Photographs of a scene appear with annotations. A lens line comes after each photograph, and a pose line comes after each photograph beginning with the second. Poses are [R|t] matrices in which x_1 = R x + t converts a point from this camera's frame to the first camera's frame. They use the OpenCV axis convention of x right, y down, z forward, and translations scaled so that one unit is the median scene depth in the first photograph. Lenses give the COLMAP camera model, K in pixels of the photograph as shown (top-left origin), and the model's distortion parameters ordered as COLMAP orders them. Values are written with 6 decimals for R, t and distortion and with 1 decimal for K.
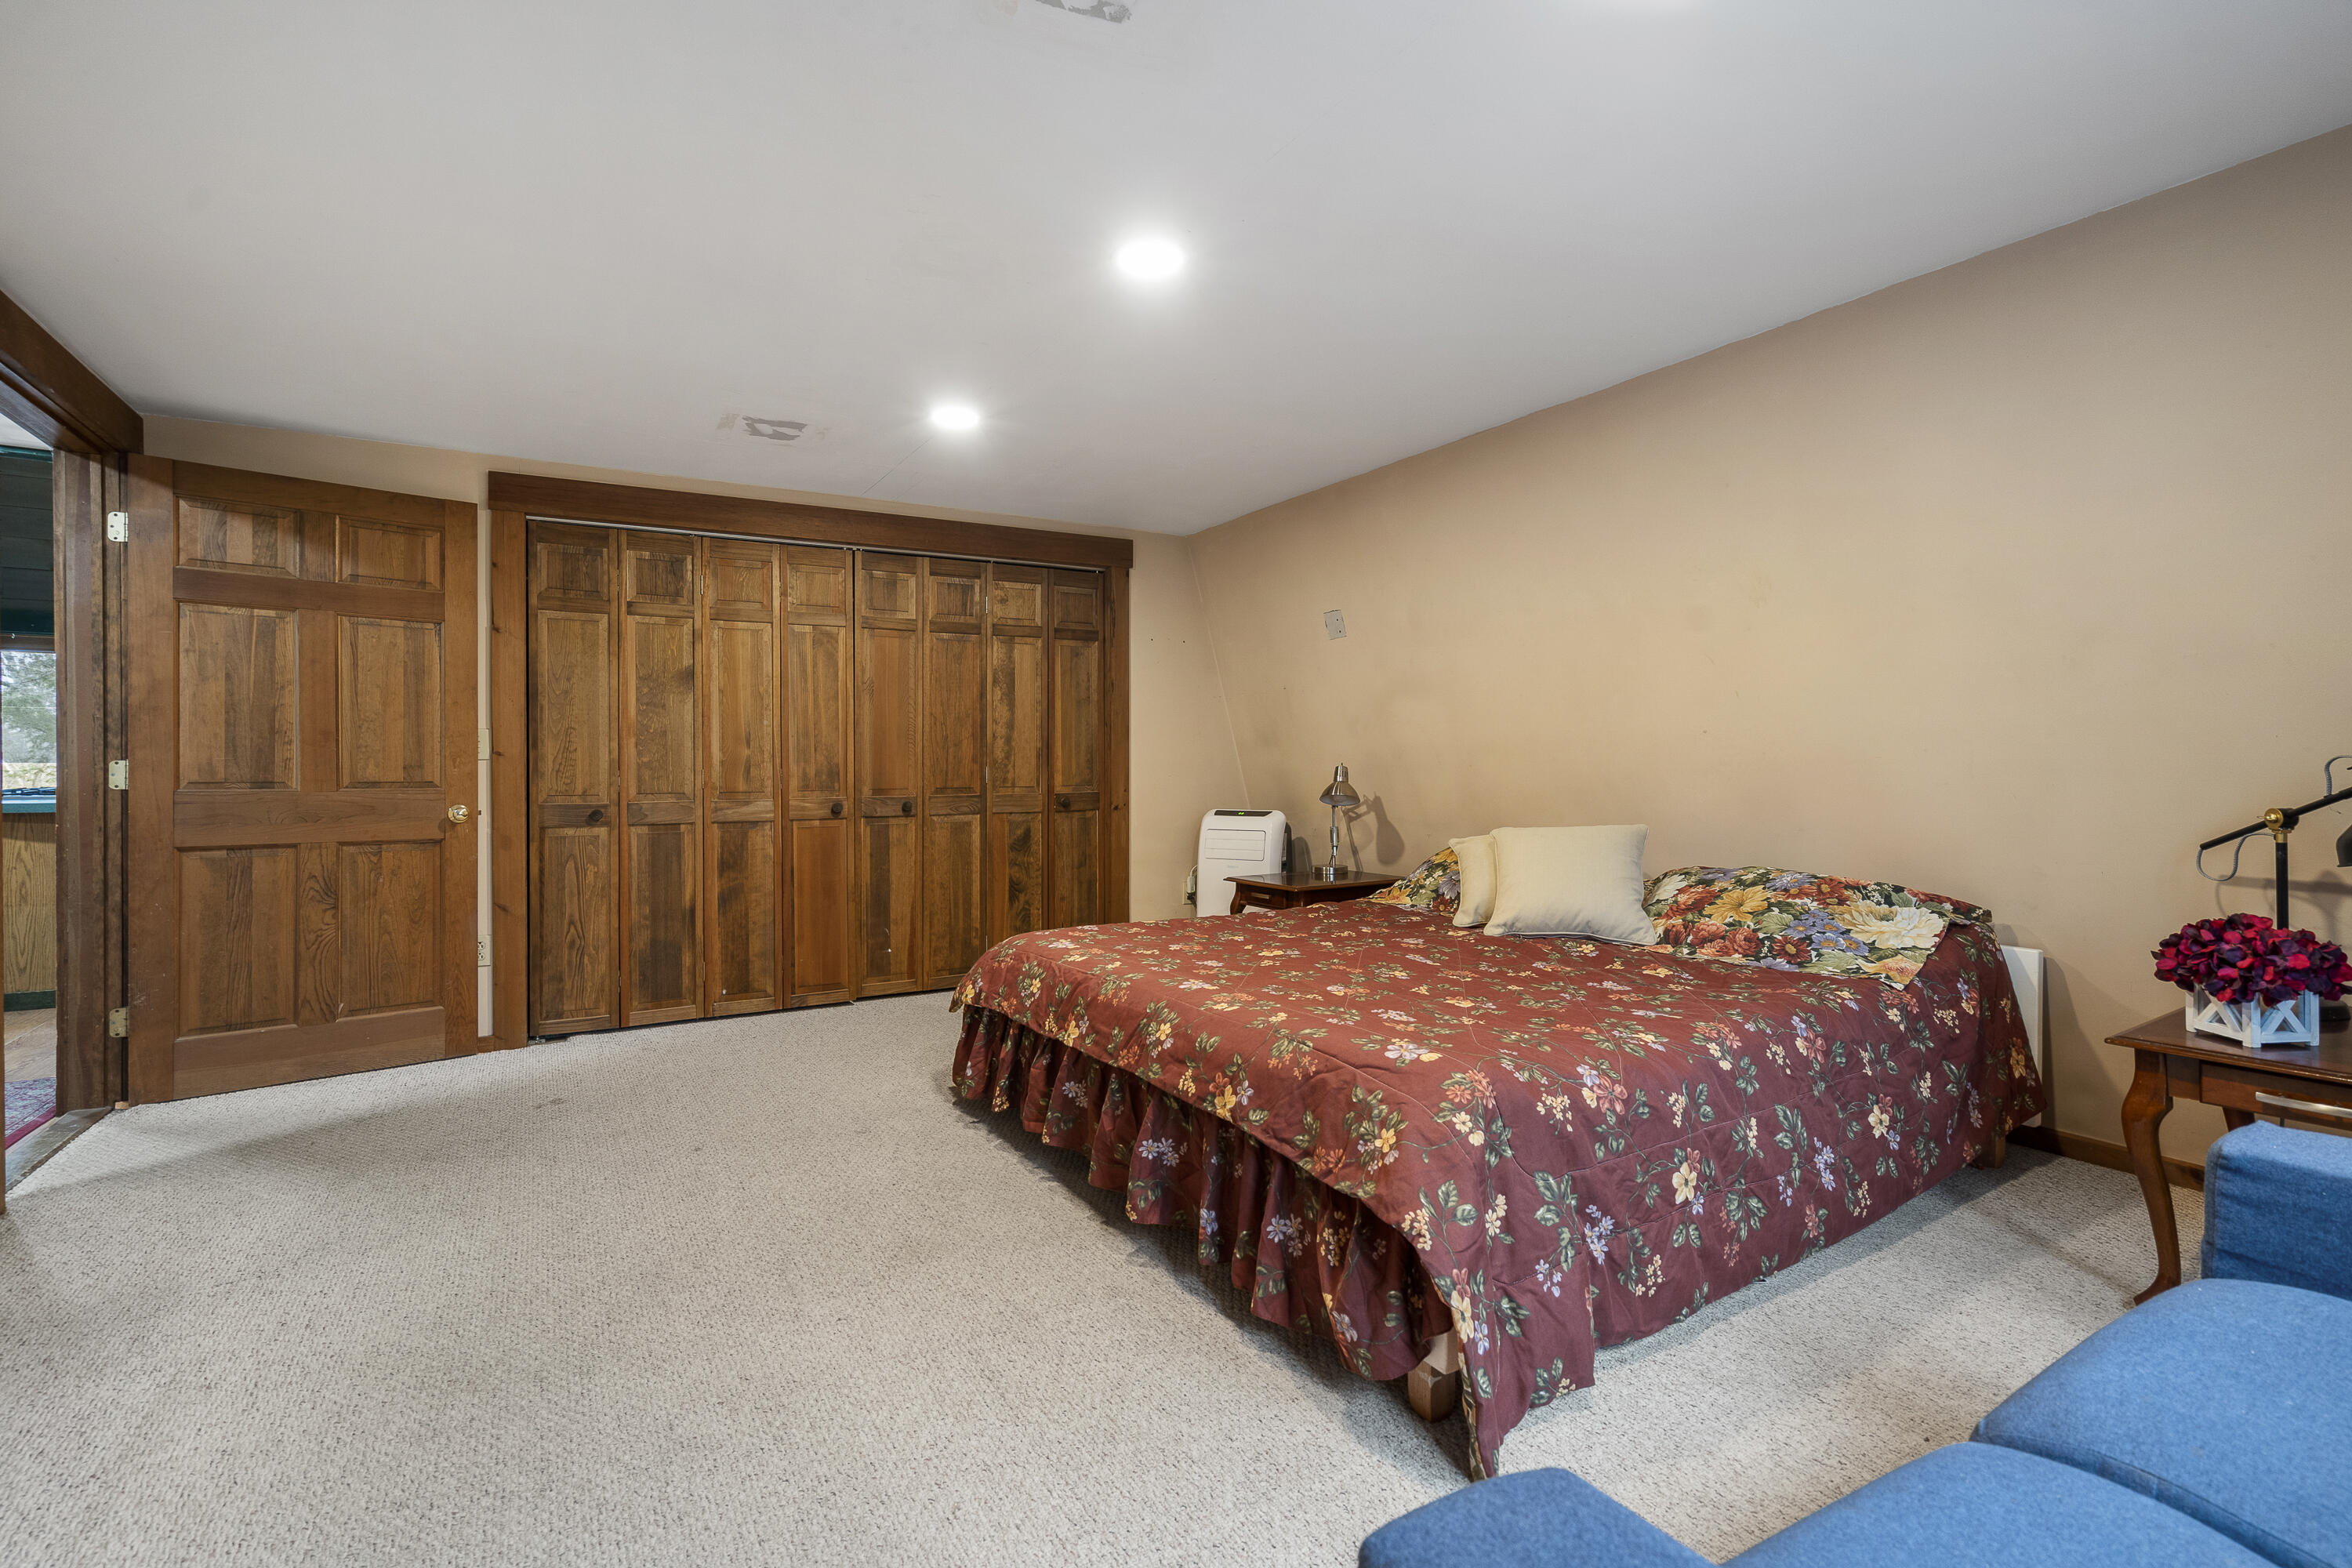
lens RADIAL K [[1072.9, 0, 1175.1], [0, 1072.9, 775.1], [0, 0, 1]] dist [0.004191, 0.001205]
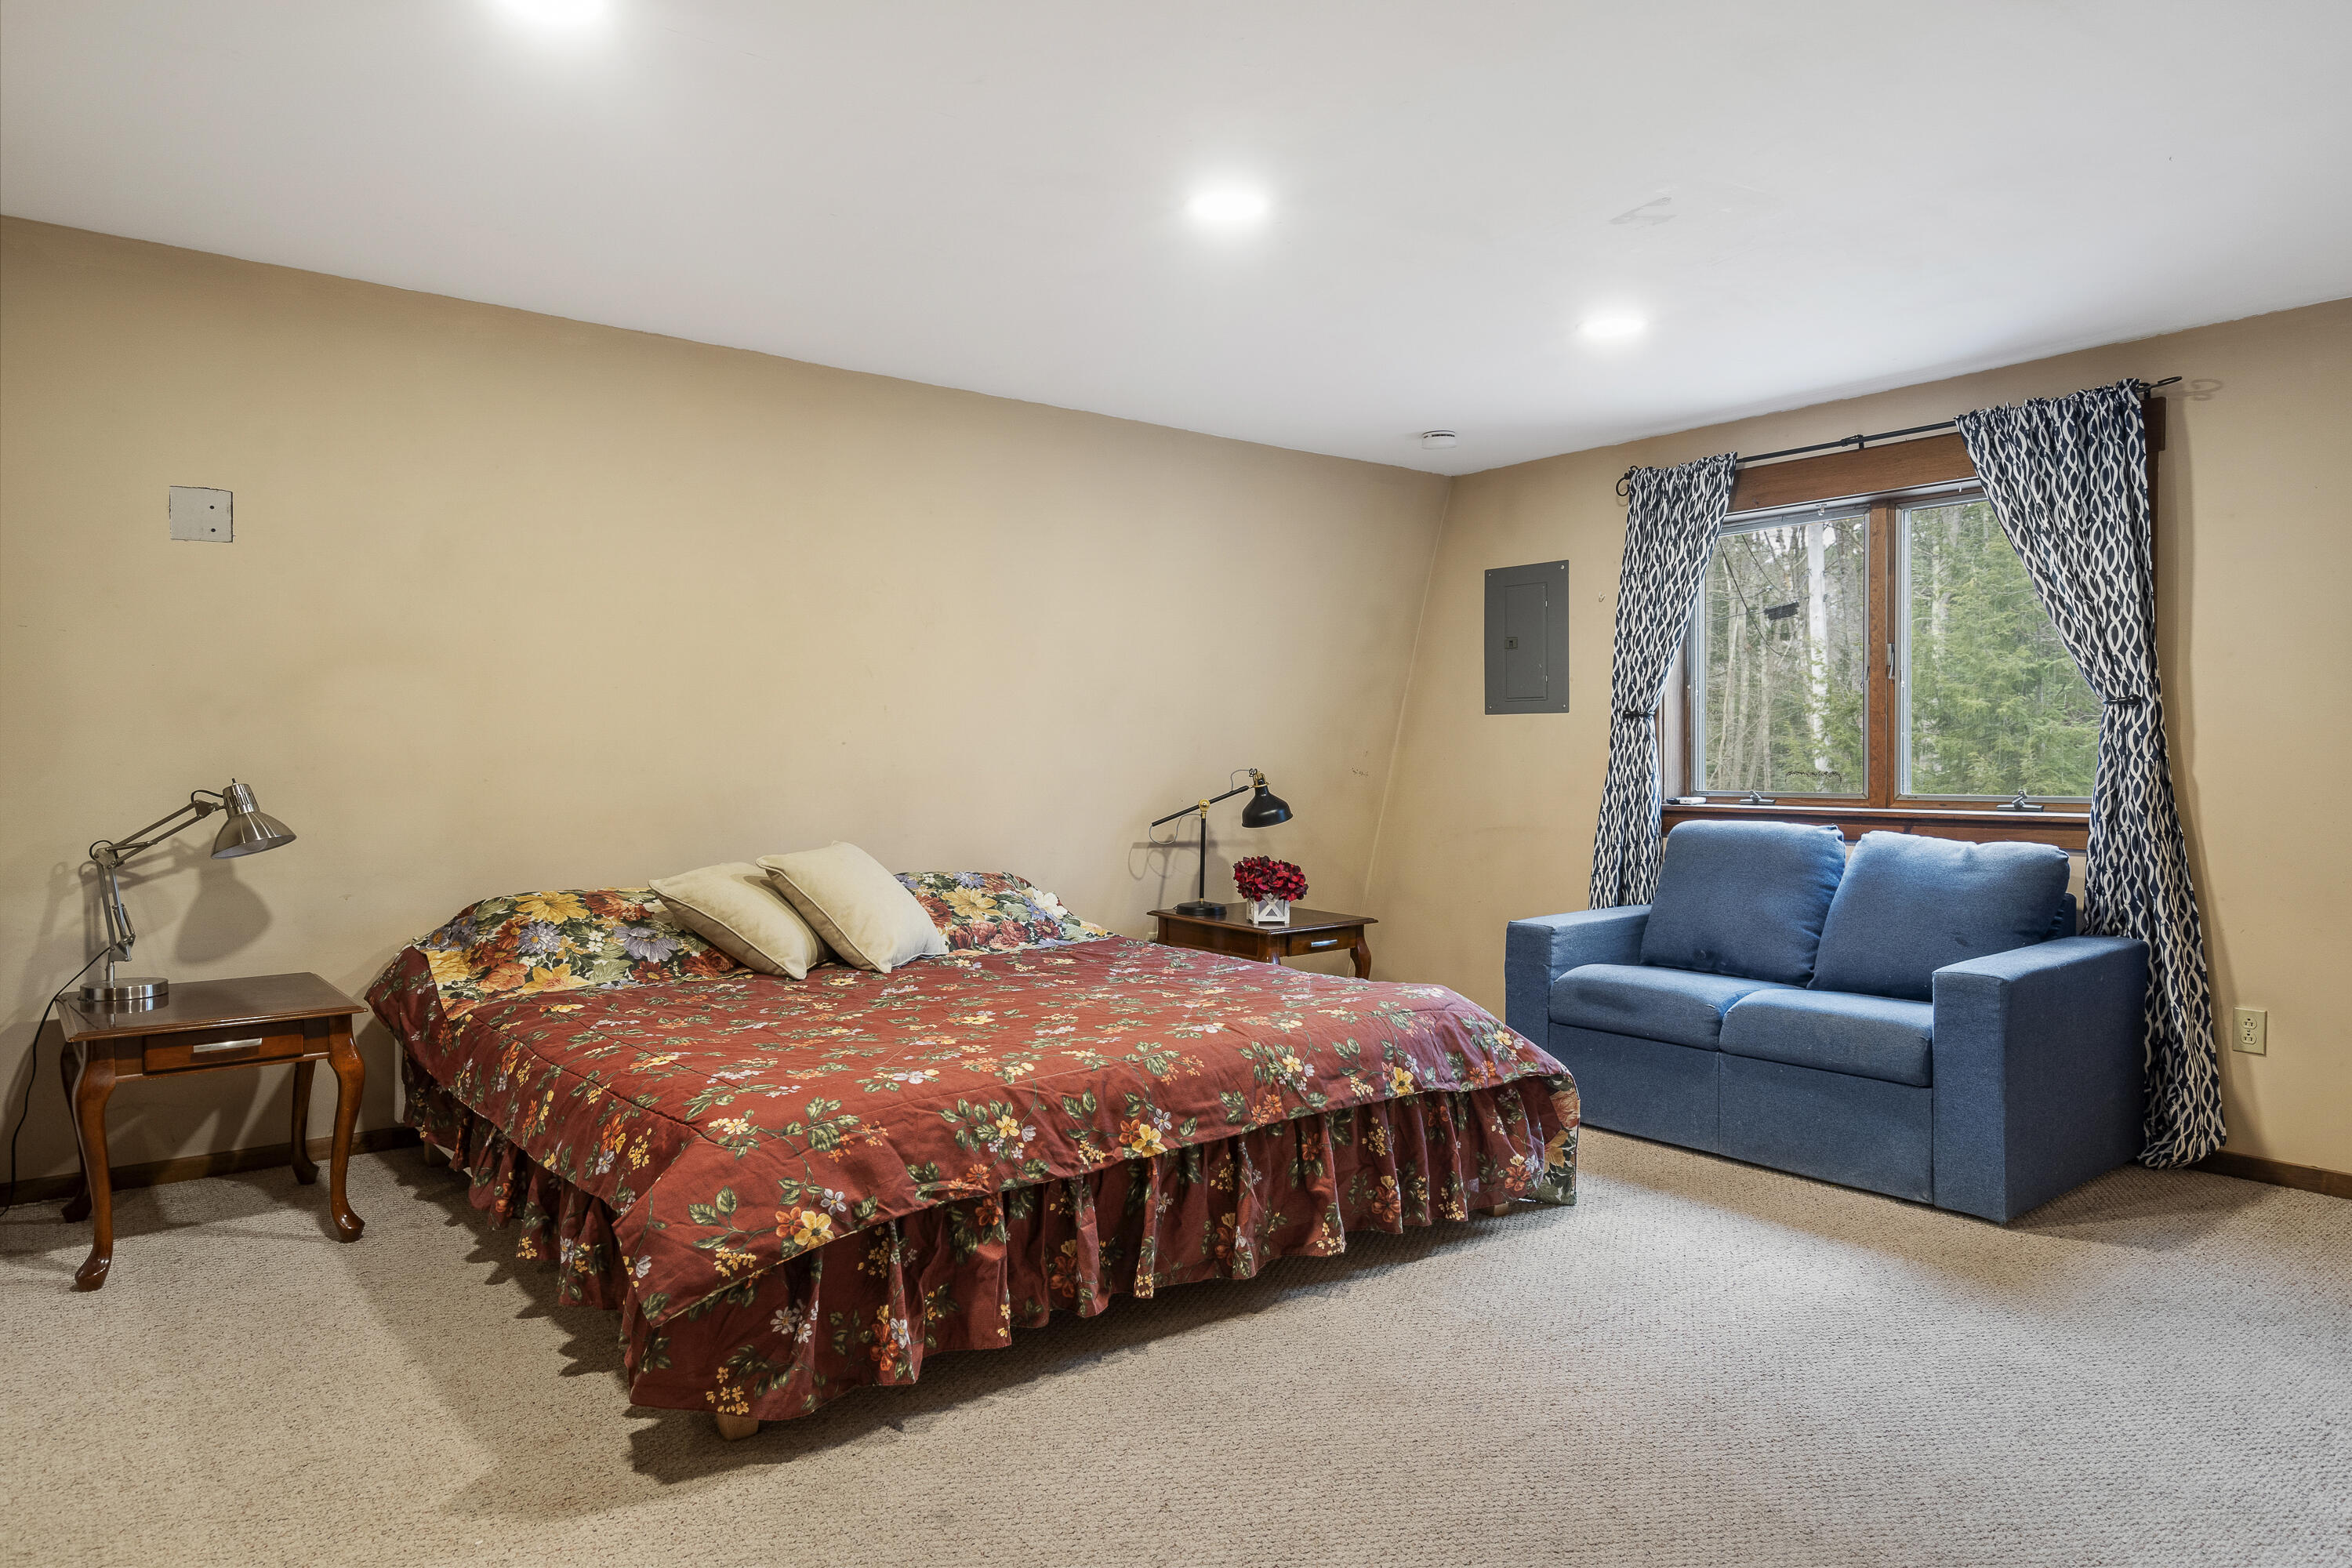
lens RADIAL K [[1463.2, 0, 1186.1], [0, 1463.2, 775.2], [0, 0, 1]] dist [0.015090, 0.000025]
pose [[-0.139598, -0.009071, 0.990167, -1.298684], [0.008789, 0.999907, 0.010399, -0.032715], [-0.990169, 0.010154, -0.139505, 1.286626]]
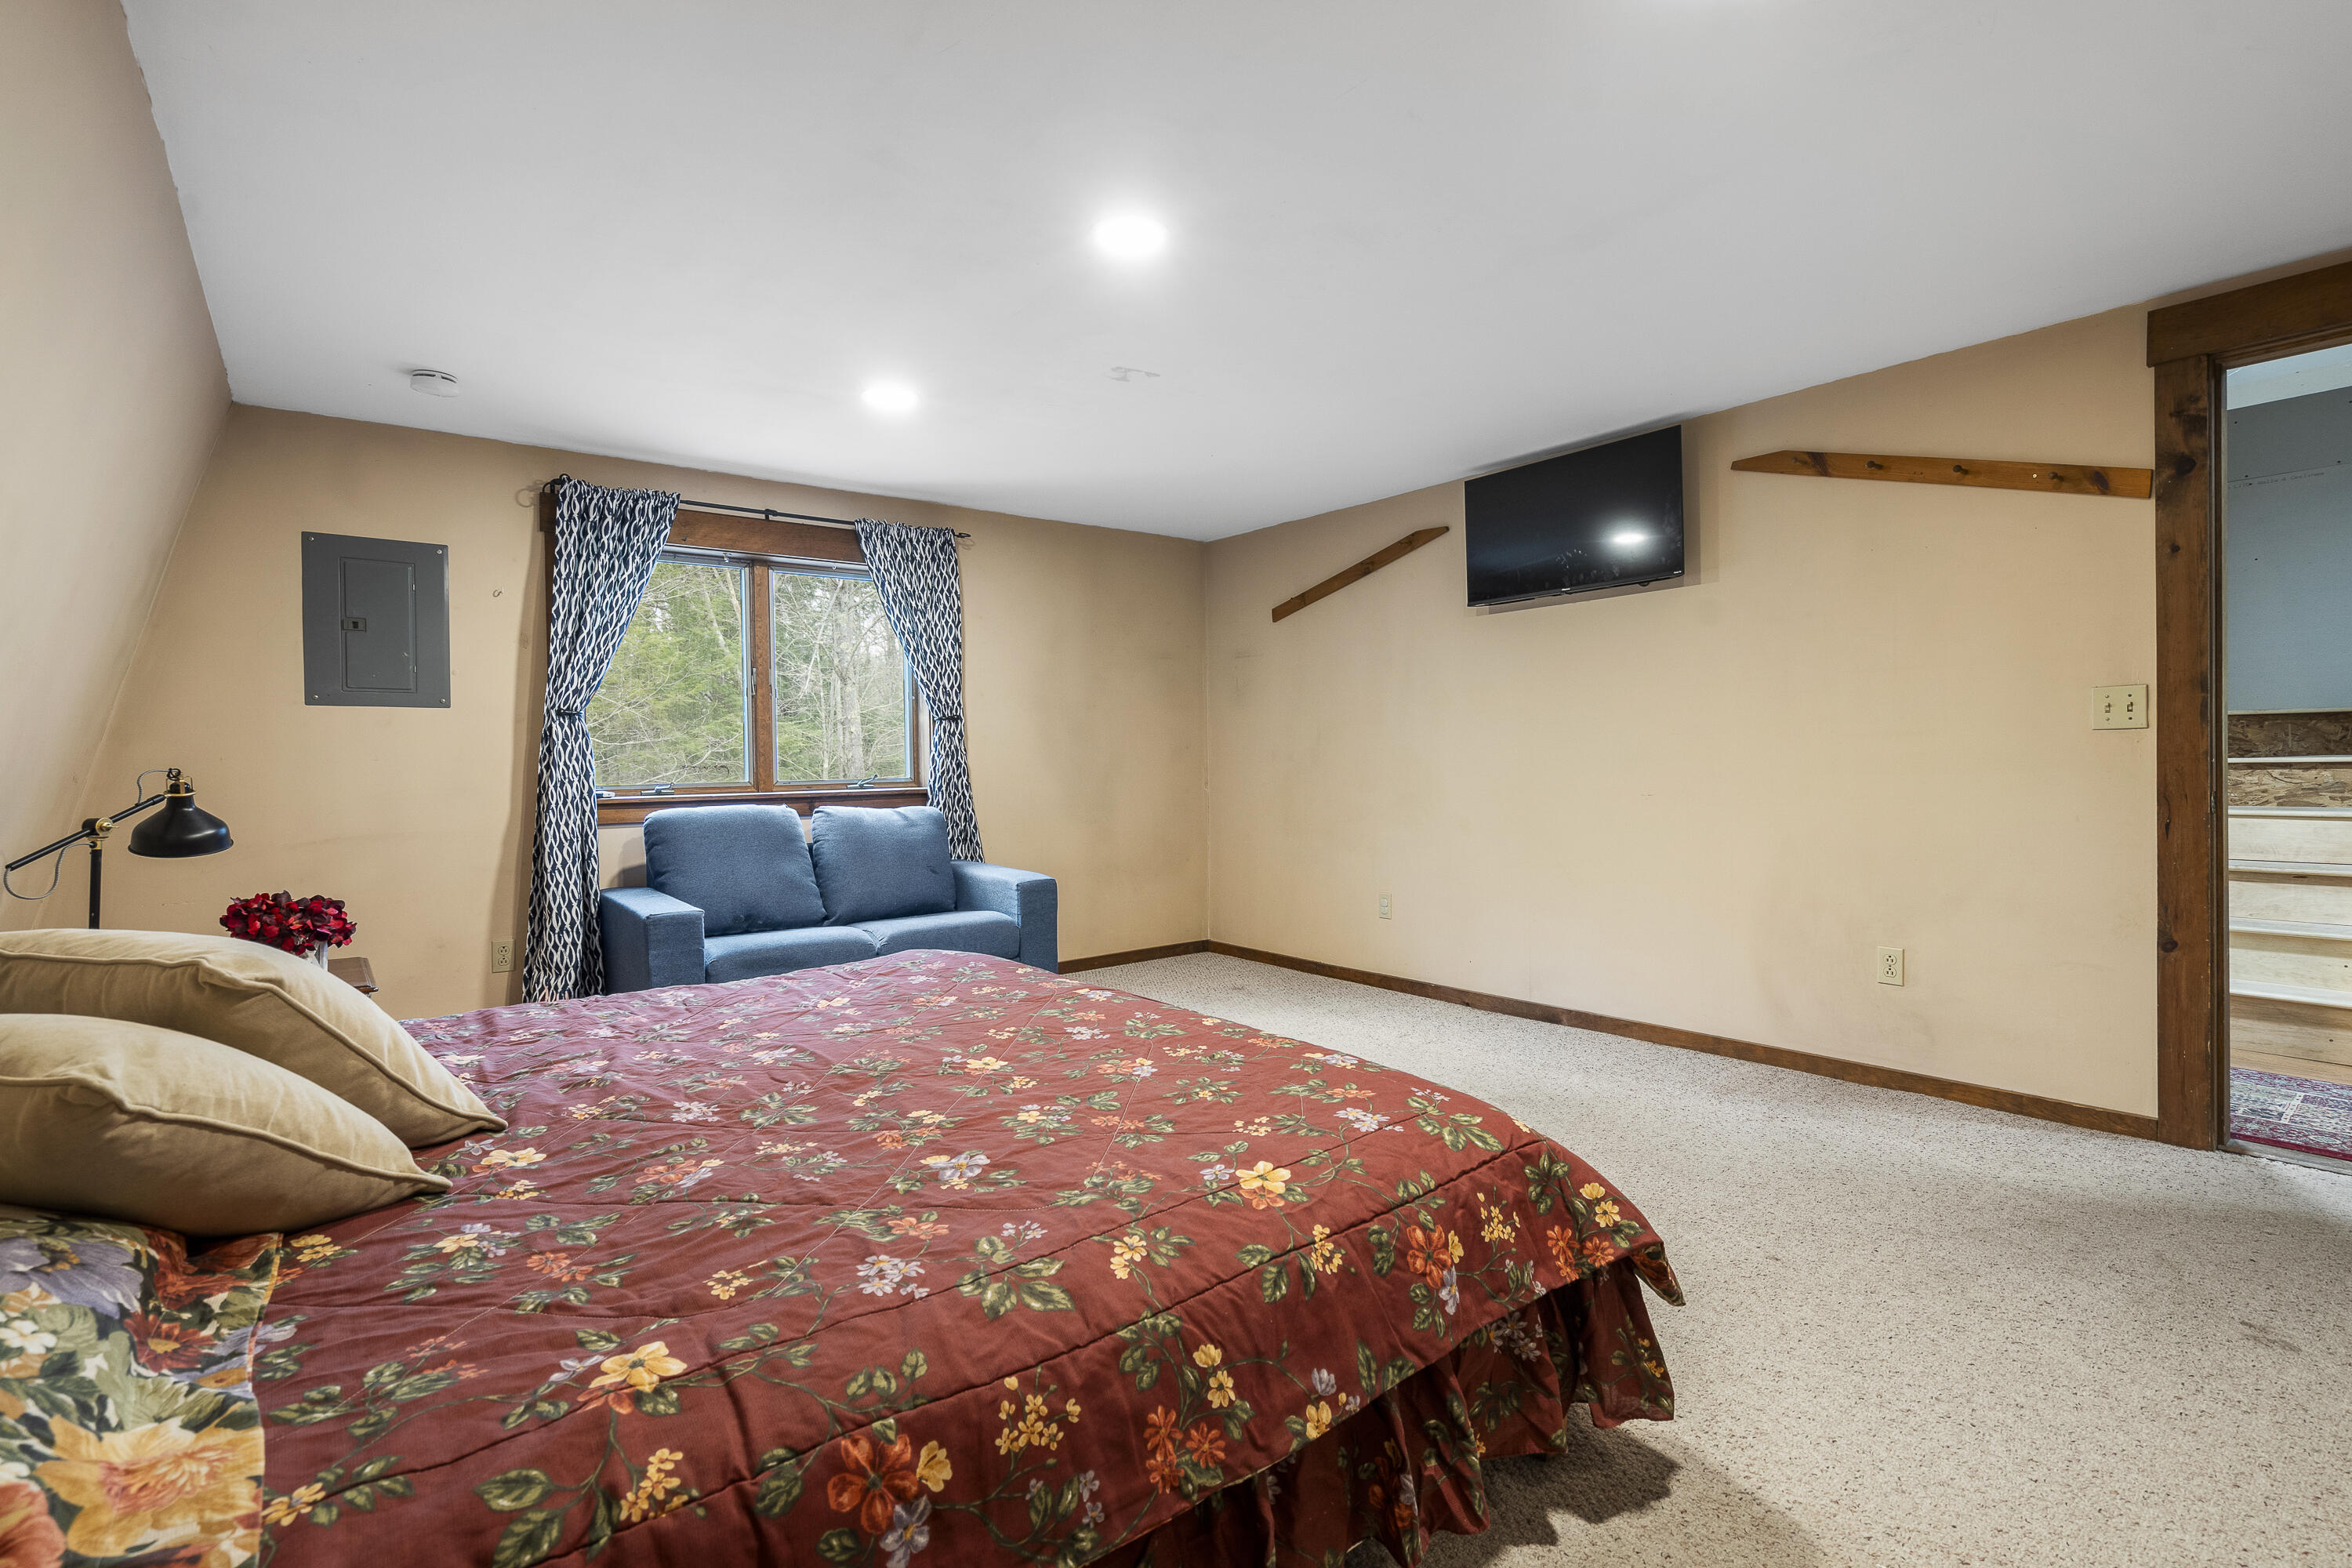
lens RADIAL K [[1072.9, 0, 1186.5], [0, 1072.9, 778.1], [0, 0, 1]] dist [0.004191, 0.001205]
pose [[-0.990635, 0.019461, -0.135140, 0.080336], [0.016761, 0.999637, 0.021089, -0.013438], [0.135502, 0.018627, -0.990602, 2.110420]]
